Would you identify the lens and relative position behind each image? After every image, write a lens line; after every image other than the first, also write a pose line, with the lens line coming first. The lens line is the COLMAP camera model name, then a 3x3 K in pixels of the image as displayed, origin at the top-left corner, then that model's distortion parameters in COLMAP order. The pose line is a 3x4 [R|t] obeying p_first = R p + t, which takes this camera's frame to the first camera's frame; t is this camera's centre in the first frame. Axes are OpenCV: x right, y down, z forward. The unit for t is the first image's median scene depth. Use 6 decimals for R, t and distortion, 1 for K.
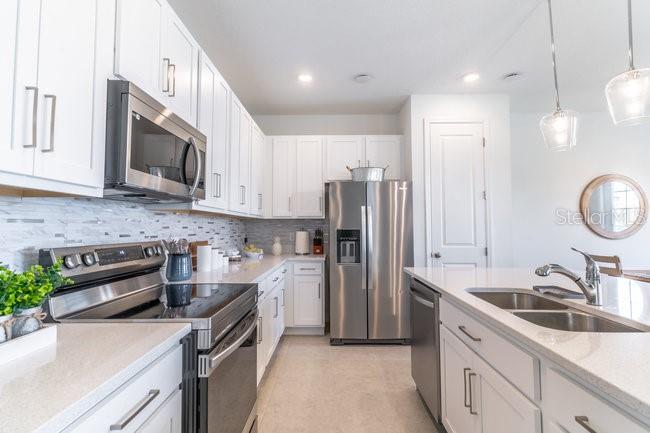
lens RADIAL K [[315.2, 0, 325.0], [0, 315.2, 216.5], [0, 0, 1]] dist [-0.001173, 0.000045]
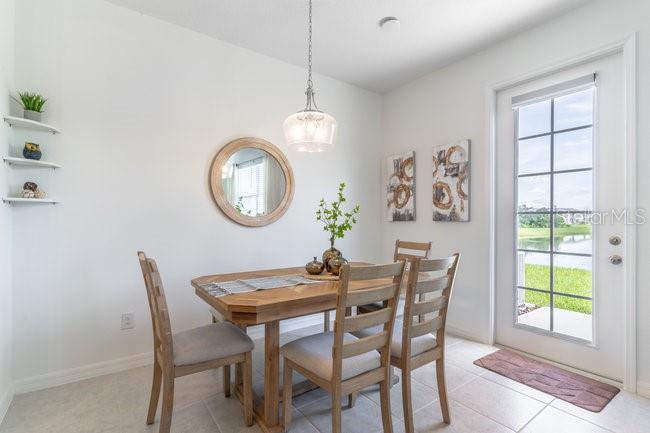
lens RADIAL K [[310.4, 0, 323.7], [0, 310.4, 220.6], [0, 0, 1]] dist [0.000375, 0.000233]
pose [[0.802225, 0.009203, 0.596951, 0.717122], [-0.027004, 0.999417, 0.020882, 0.042387], [-0.596411, -0.032872, 0.802006, 0.390606]]
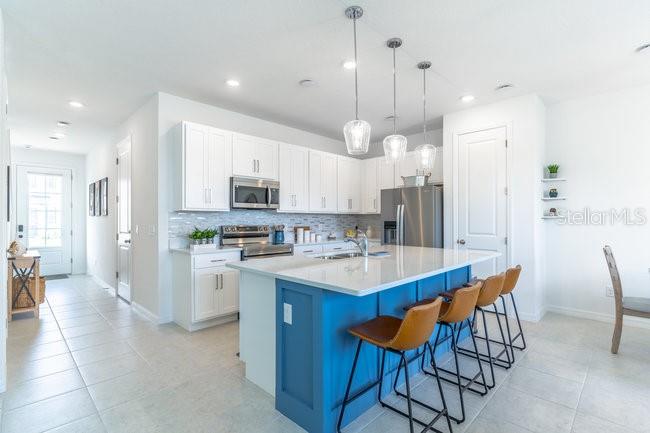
lens RADIAL K [[310.4, 0, 323.7], [0, 310.4, 220.6], [0, 0, 1]] dist [0.000375, 0.000233]
pose [[0.724781, 0.001541, -0.688978, 0.803967], [0.025051, 0.999277, 0.028588, -0.009830], [0.688524, -0.037980, 0.724218, -0.260118]]
